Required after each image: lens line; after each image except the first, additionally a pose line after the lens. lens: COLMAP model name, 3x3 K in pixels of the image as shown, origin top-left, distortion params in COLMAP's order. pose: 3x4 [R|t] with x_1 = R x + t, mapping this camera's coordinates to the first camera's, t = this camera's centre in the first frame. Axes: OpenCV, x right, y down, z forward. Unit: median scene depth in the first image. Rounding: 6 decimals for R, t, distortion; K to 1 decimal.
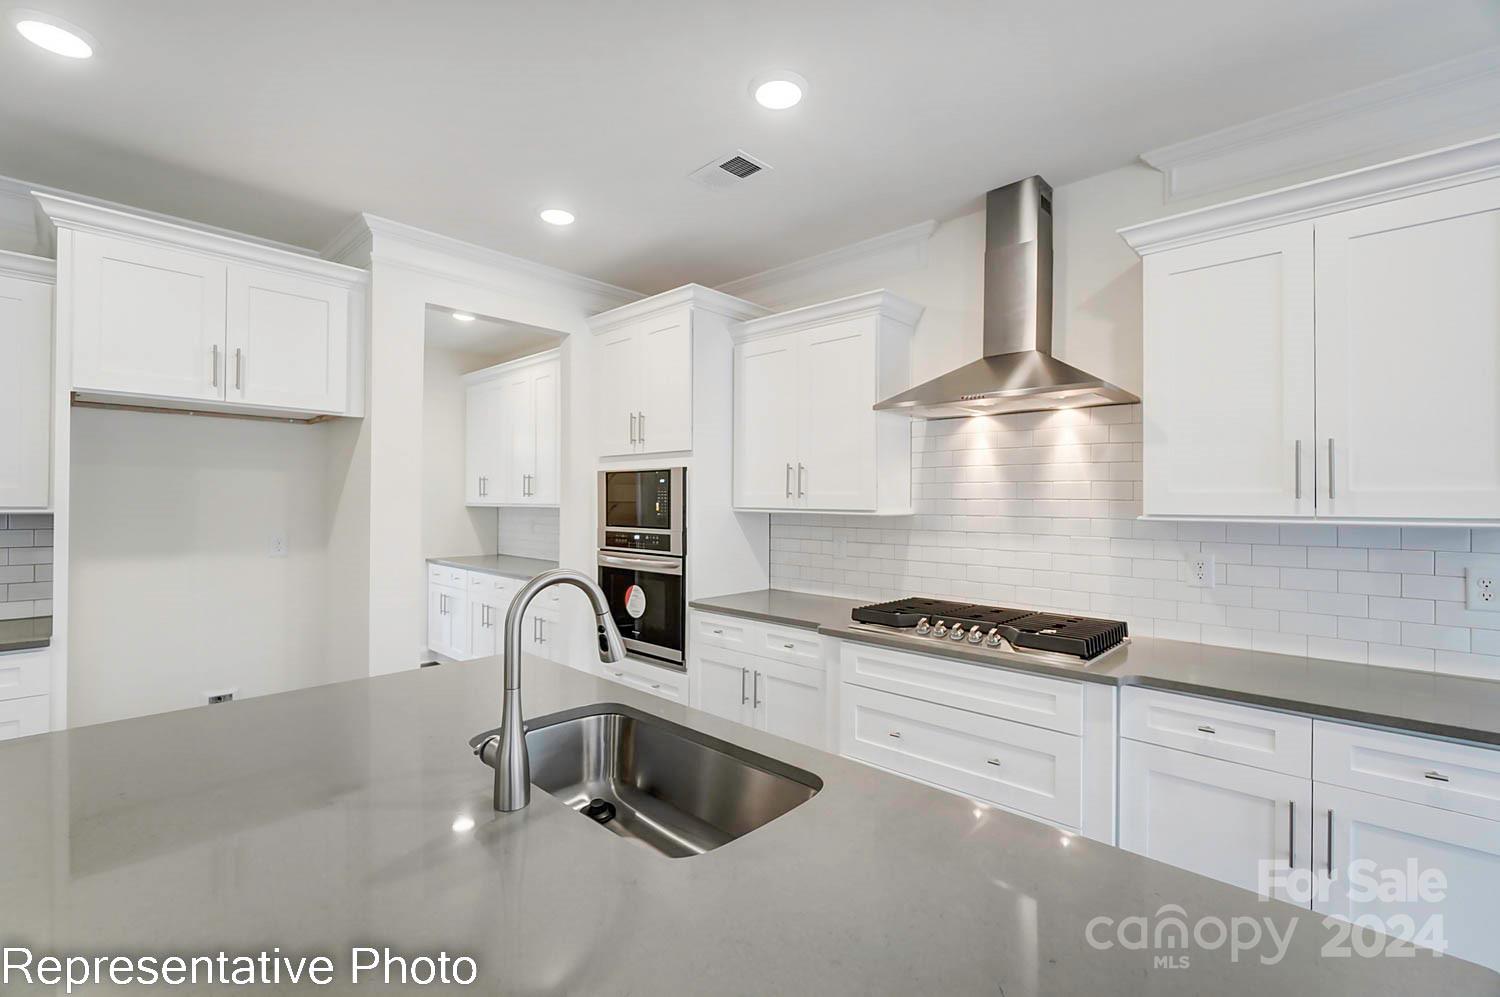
lens RADIAL K [[658.7, 0, 749.7], [0, 658.7, 497.2], [0, 0, 1]] dist [-0.002248, -0.000926]
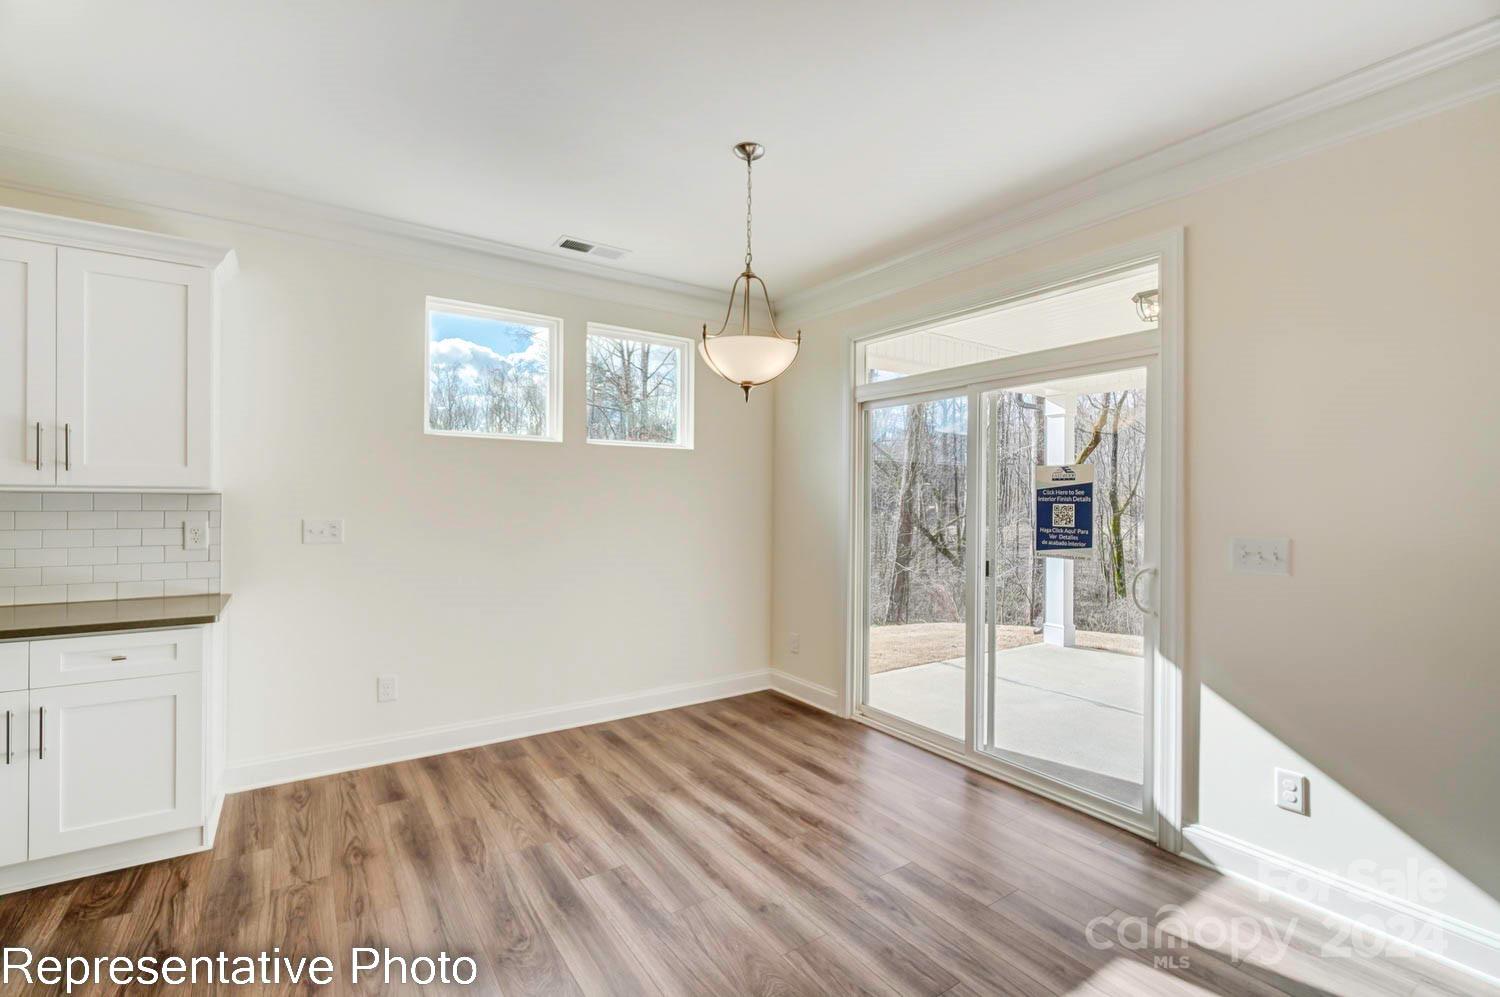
lens RADIAL K [[658.7, 0, 749.7], [0, 658.7, 497.2], [0, 0, 1]] dist [-0.002248, -0.000926]
pose [[0.211992, -0.002741, 0.977267, -0.048590], [-0.014771, 0.999873, 0.006009, 0.015890], [-0.977160, -0.015709, 0.211925, -0.340126]]
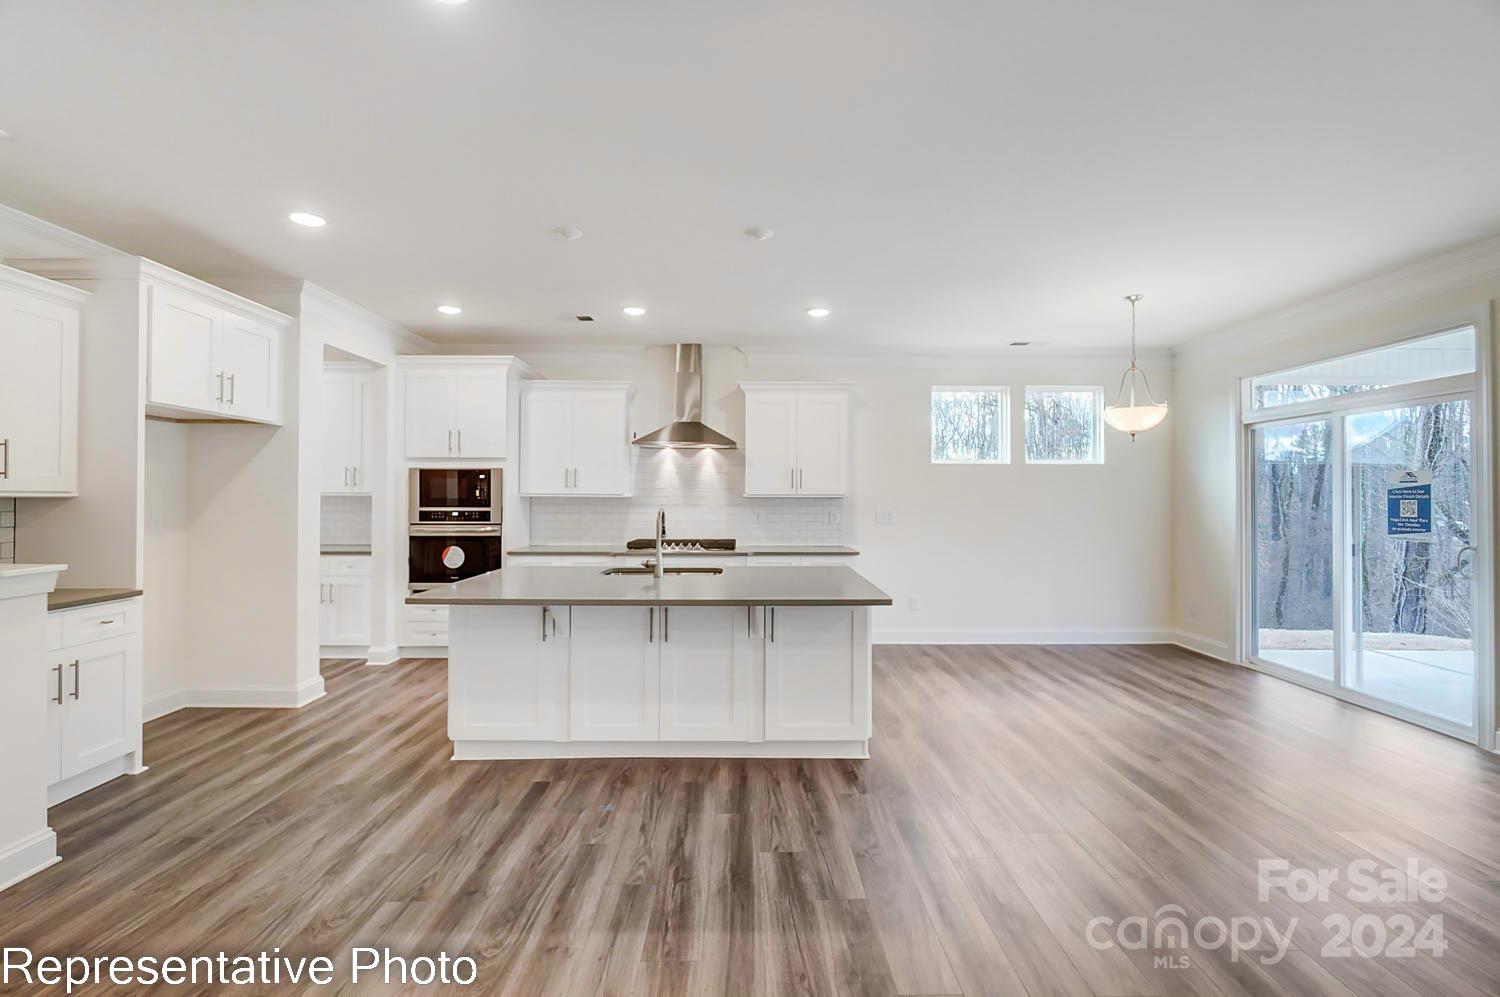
lens RADIAL K [[660.2, 0, 751.1], [0, 660.2, 492.2], [0, 0, 1]] dist [-0.001937, -0.000342]
pose [[0.721876, 0.000282, 0.692022, -0.824251], [-0.001806, 0.999997, 0.001477, 0.009529], [-0.692020, -0.002316, 0.721875, -0.616596]]
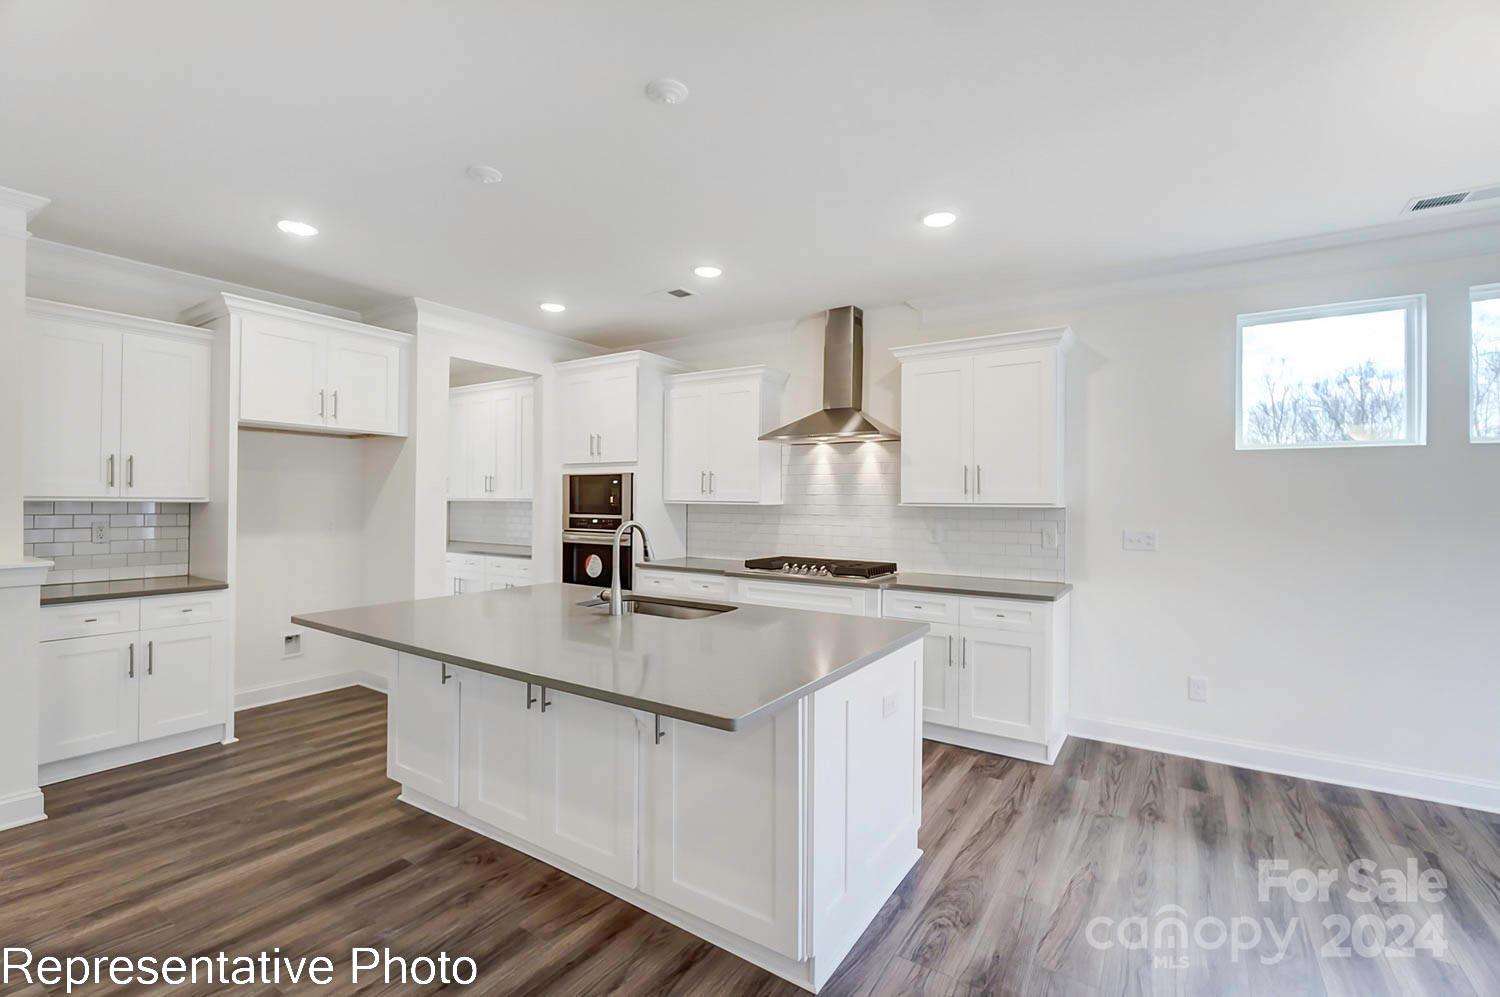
lens RADIAL K [[658.7, 0, 749.7], [0, 658.7, 497.2], [0, 0, 1]] dist [-0.002248, -0.000926]
pose [[0.984741, 0.002706, 0.174003, -0.102818], [-0.002996, 0.999995, 0.001407, 0.006689], [-0.173998, -0.001907, 0.984744, -0.534918]]
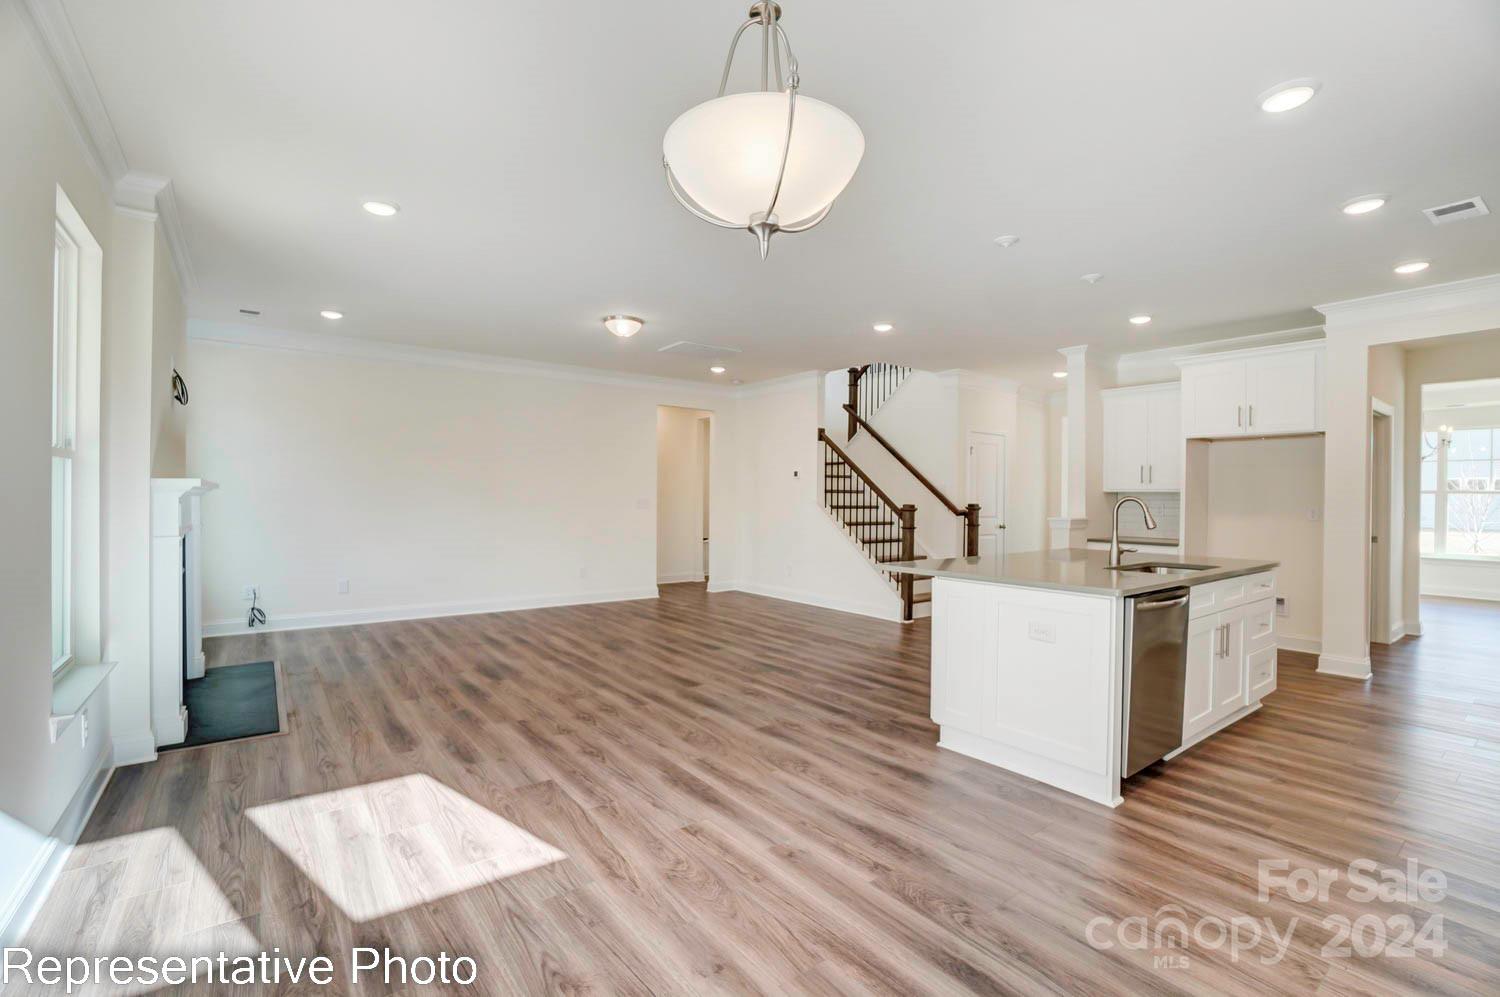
lens RADIAL K [[667.8, 0, 750.0], [0, 667.8, 496.1], [0, 0, 1]] dist [-0.066551, 0.024555]
pose [[-0.169922, -0.008855, -0.985418, 1.148975], [-0.005499, 0.999953, -0.008037, 0.053770], [0.985442, 0.004054, -0.169962, -0.096496]]
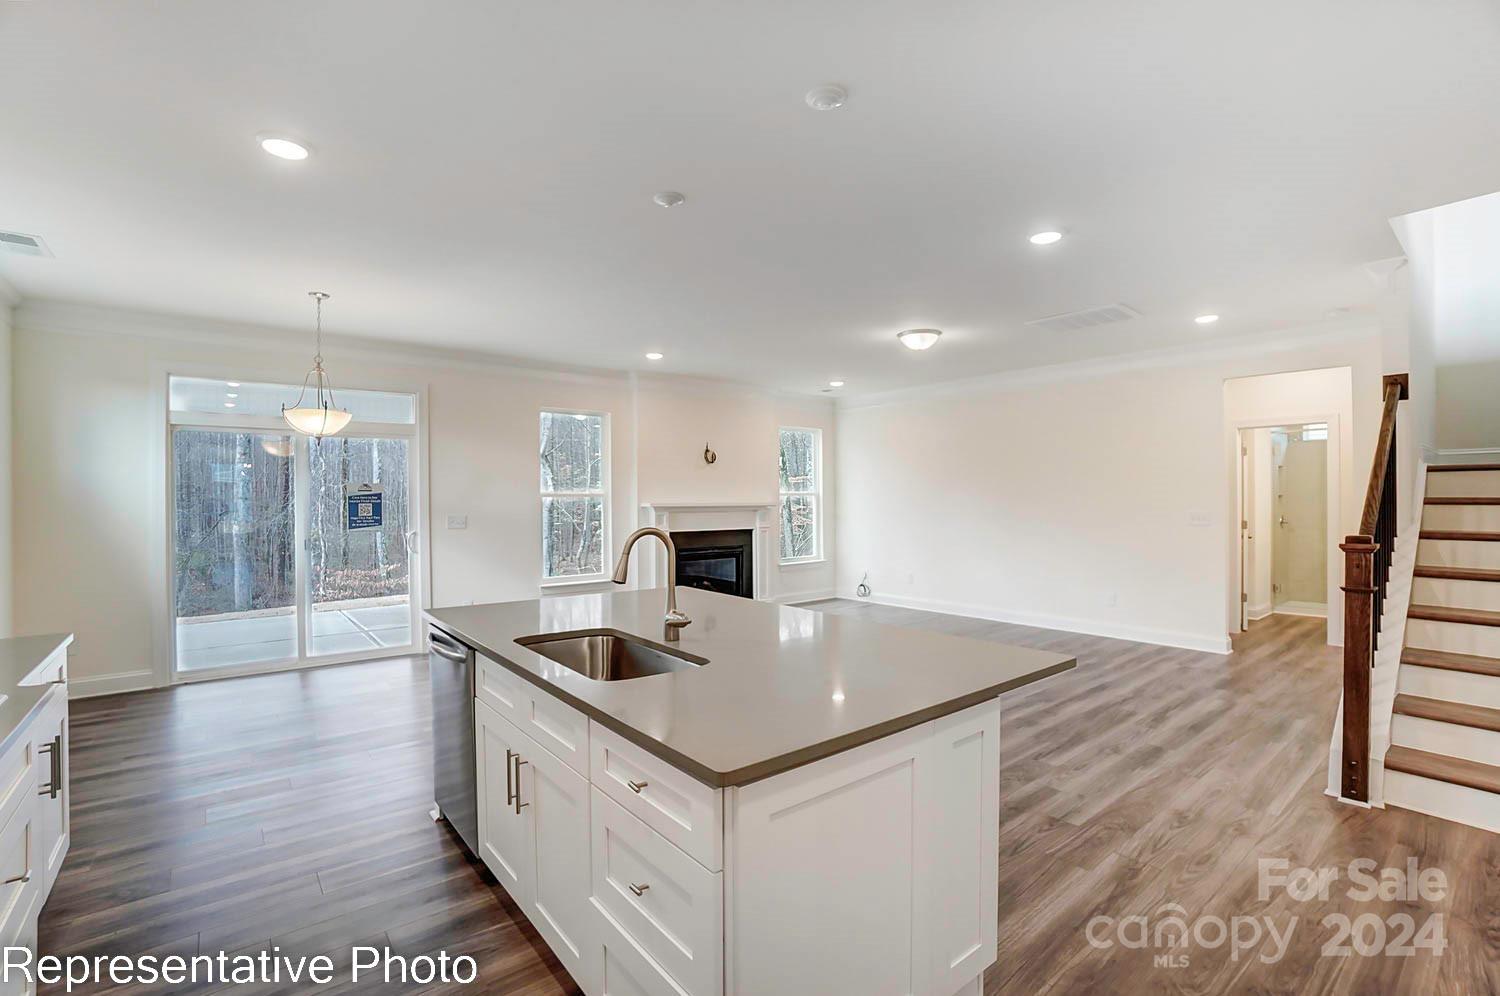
lens RADIAL K [[673.8, 0, 750.0], [0, 673.8, 498.0], [0, 0, 1]] dist [-0.041645, 0.000105]
pose [[-0.991460, -0.003078, 0.130375, -0.305374], [-0.003501, 0.999989, -0.003021, 0.010797], [-0.130364, -0.003452, -0.991460, 1.065641]]
